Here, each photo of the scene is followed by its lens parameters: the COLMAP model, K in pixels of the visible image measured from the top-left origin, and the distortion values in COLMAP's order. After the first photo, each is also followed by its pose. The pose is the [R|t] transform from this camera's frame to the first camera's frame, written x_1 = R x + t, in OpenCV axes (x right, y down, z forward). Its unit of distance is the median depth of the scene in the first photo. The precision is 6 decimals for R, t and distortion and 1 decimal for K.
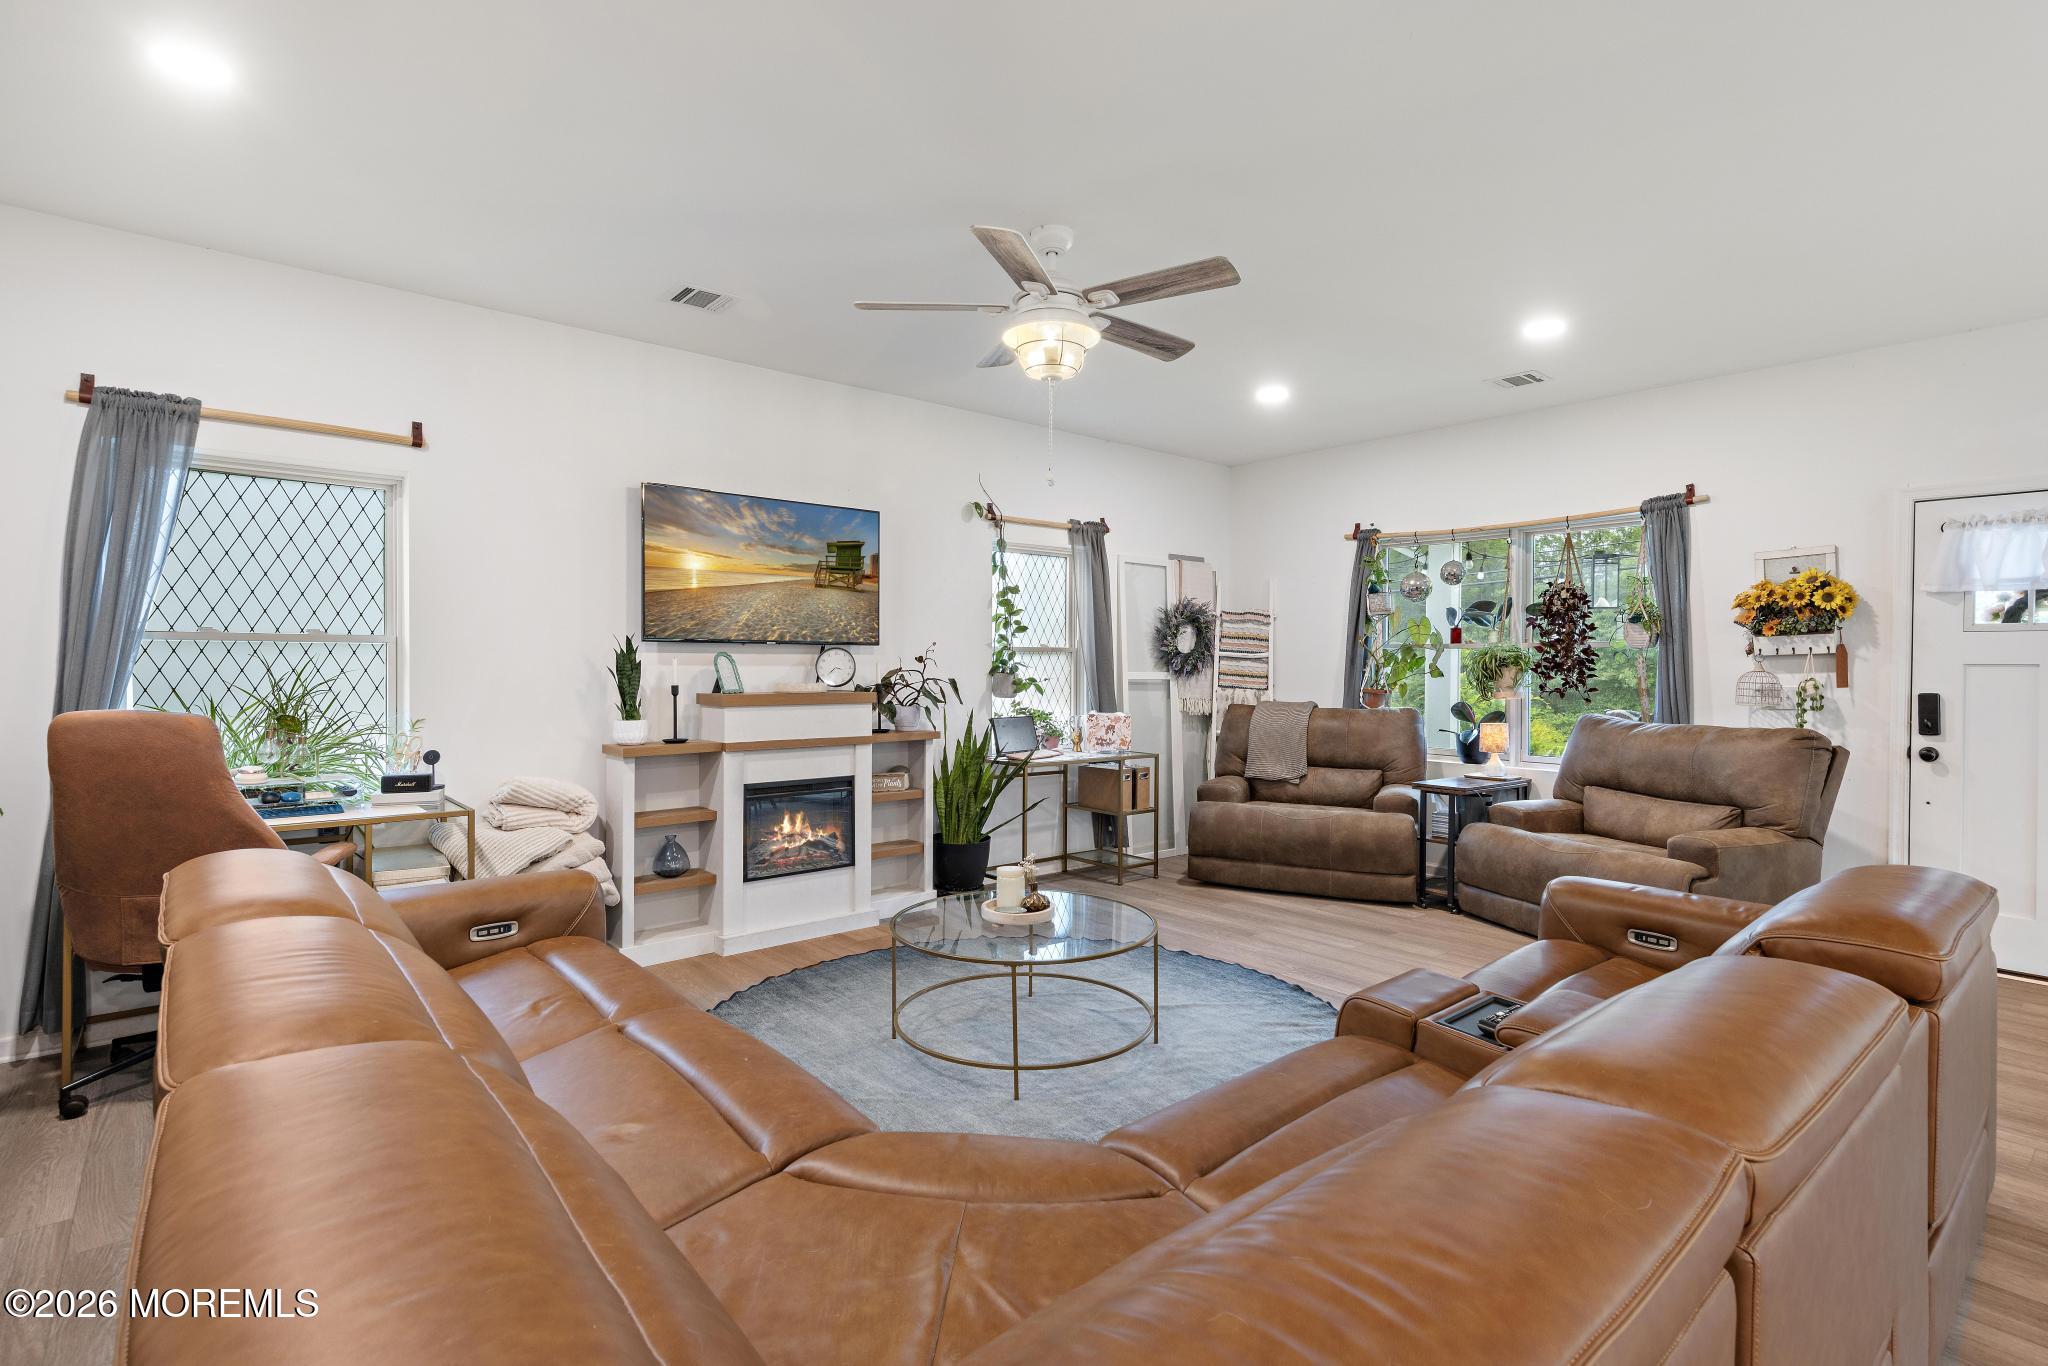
lens RADIAL K [[968.2, 0, 1028.7], [0, 968.2, 675.8], [0, 0, 1]] dist [0.006720, -0.001157]
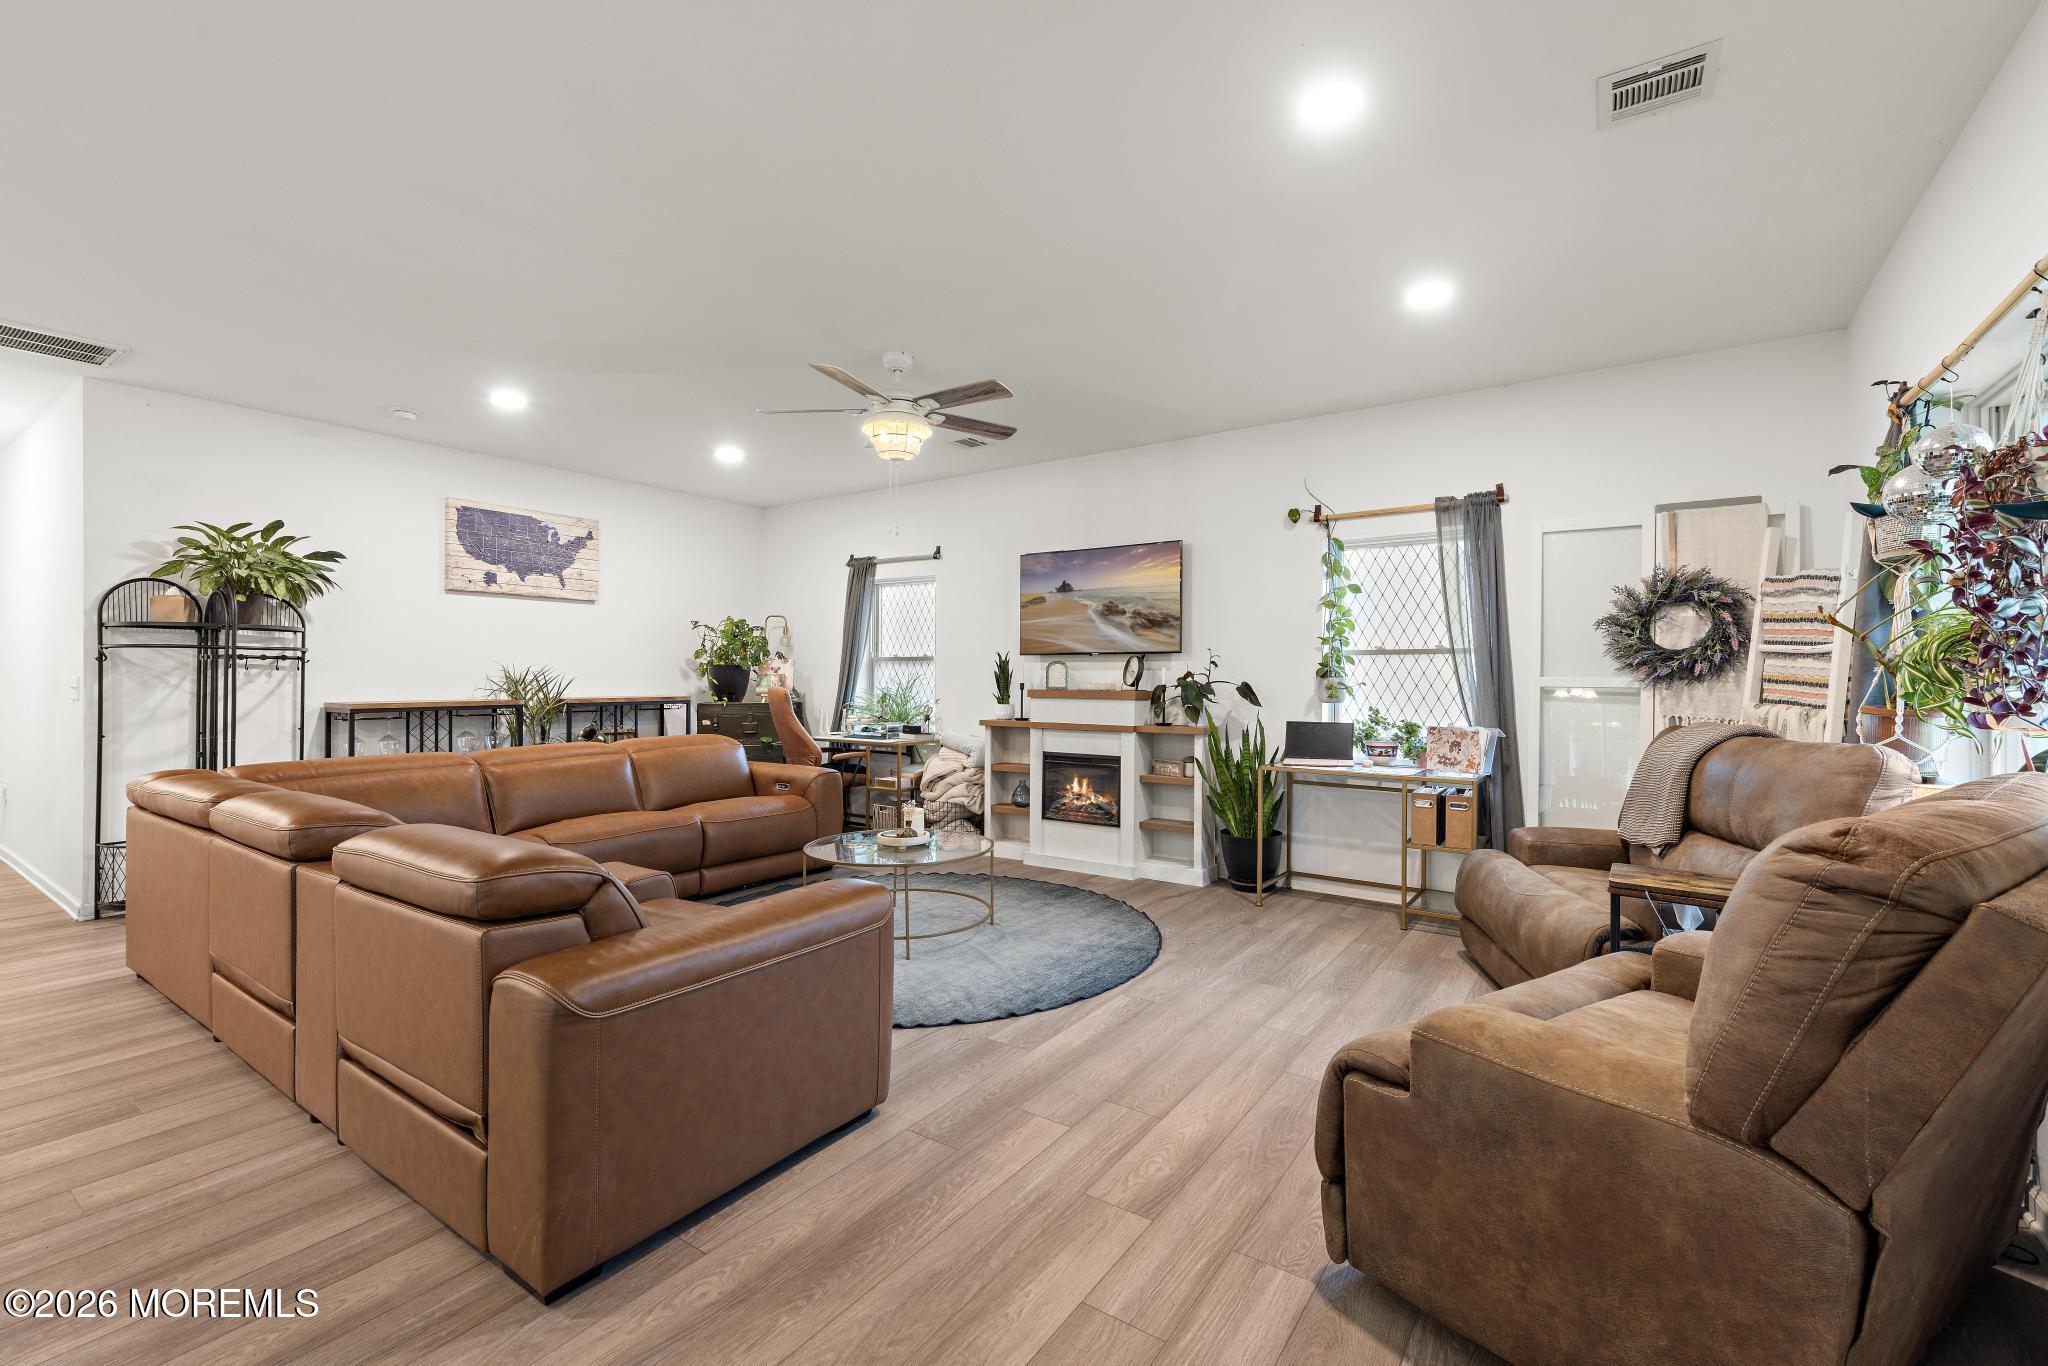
lens RADIAL K [[862.2, 0, 1036.8], [0, 862.2, 680.3], [0, 0, 1]] dist [0.006899, -0.001650]
pose [[0.268277, -0.001591, -0.963341, 0.797064], [-0.015453, 0.999863, -0.005954, 0.010860], [0.963218, 0.016484, 0.268216, 0.536970]]
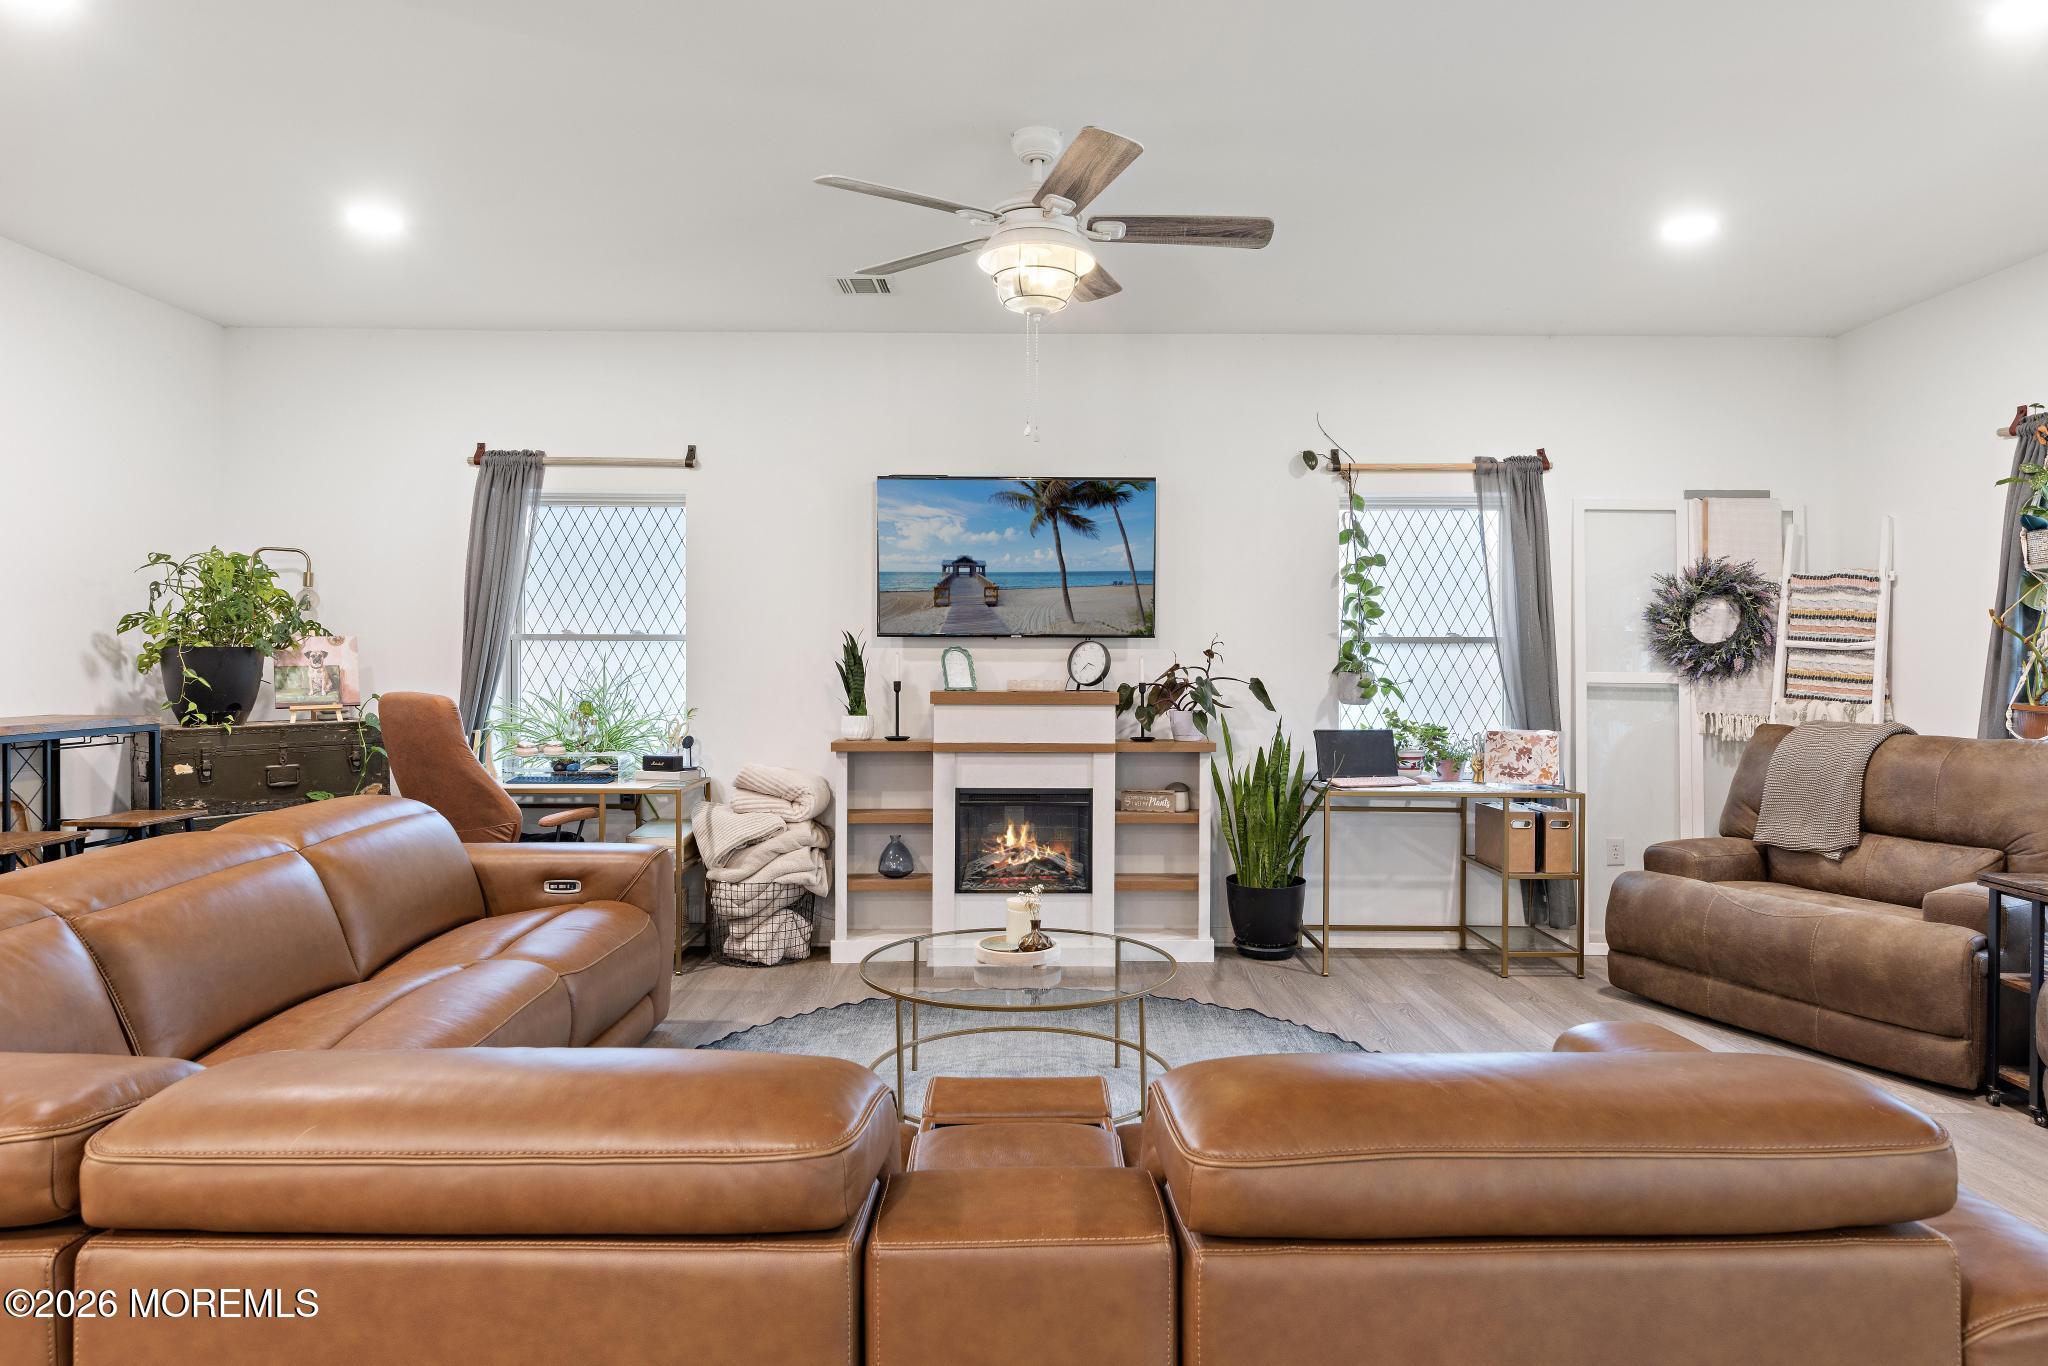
lens RADIAL K [[1211.8, 0, 1036.8], [0, 1211.8, 676.2], [0, 0, 1]] dist [0.005974, -0.000480]
pose [[0.769663, 0.006912, -0.638414, 0.426869], [-0.008466, 0.999964, 0.000620, 0.002377], [0.638395, 0.004928, 0.769693, 0.126171]]
